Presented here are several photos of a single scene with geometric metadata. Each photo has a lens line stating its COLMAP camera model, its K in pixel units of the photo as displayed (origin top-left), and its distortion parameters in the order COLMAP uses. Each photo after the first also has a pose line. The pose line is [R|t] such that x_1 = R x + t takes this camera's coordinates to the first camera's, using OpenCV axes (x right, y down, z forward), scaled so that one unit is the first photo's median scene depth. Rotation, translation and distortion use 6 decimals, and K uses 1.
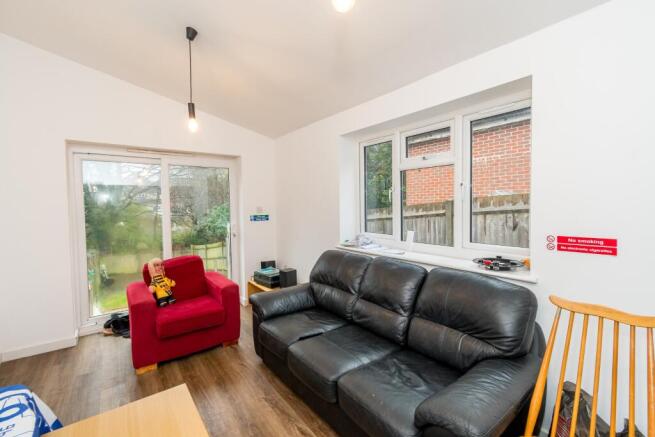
lens RADIAL K [[284.3, 0, 327.5], [0, 284.3, 218.5], [0, 0, 1]] dist [0.000171, 0.000125]
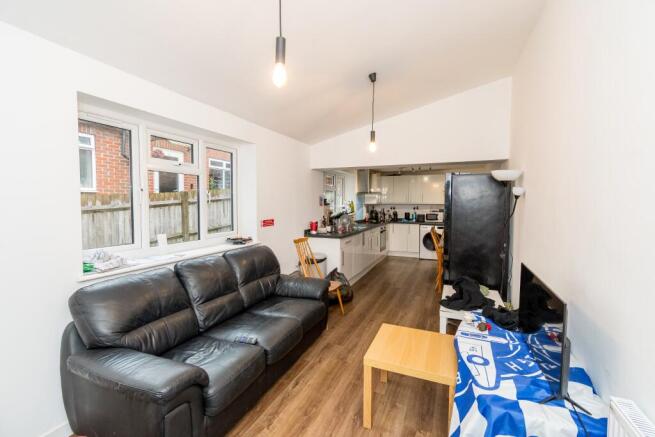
lens RADIAL K [[284.3, 0, 327.5], [0, 284.3, 218.5], [0, 0, 1]] dist [0.000171, 0.000125]
pose [[-0.487981, -0.045391, 0.871673, -1.105378], [0.021049, 0.997745, 0.063740, -0.067242], [-0.872600, 0.049451, -0.485925, 1.302756]]
